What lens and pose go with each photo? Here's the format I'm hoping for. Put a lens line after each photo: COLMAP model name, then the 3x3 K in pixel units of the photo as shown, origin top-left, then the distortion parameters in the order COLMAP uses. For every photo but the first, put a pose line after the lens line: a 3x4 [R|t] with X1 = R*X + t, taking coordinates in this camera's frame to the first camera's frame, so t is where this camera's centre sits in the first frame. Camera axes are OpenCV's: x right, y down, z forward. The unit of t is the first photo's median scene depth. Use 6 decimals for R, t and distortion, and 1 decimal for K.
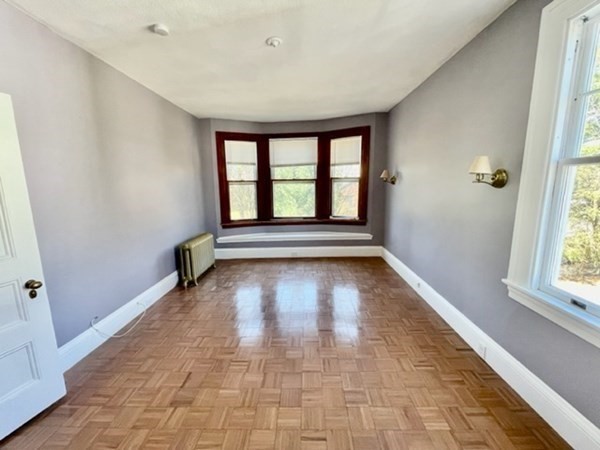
lens RADIAL K [[242.3, 0, 301.0], [0, 242.3, 223.2], [0, 0, 1]] dist [-0.003535, 0.001125]
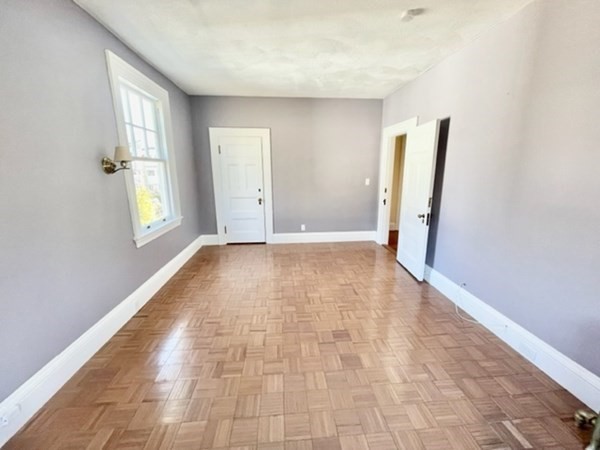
lens RADIAL K [[242.3, 0, 300.2], [0, 242.3, 223.8], [0, 0, 1]] dist [-0.003535, 0.001125]
pose [[-0.993694, 0.040052, -0.104731, 0.012859], [-0.002747, 0.925054, 0.379825, -0.151937], [0.112095, 0.377717, -0.919111, 0.935683]]
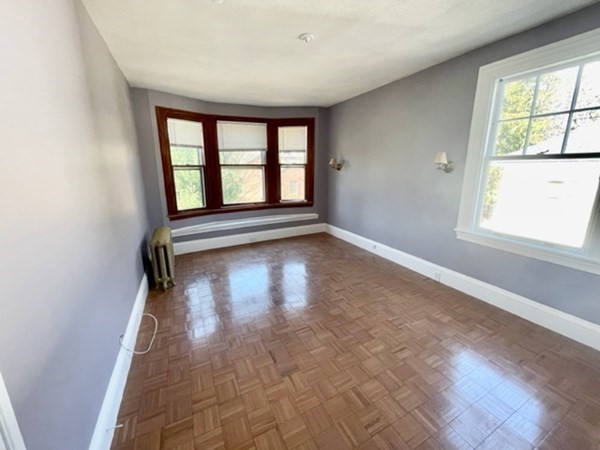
lens RADIAL K [[242.3, 0, 300.4], [0, 242.3, 222.8], [0, 0, 1]] dist [-0.003535, 0.001125]
pose [[0.882915, -0.096408, 0.459530, -0.331680], [0.071641, 0.994895, 0.071079, 0.000620], [-0.464036, -0.029835, 0.885314, 0.011274]]
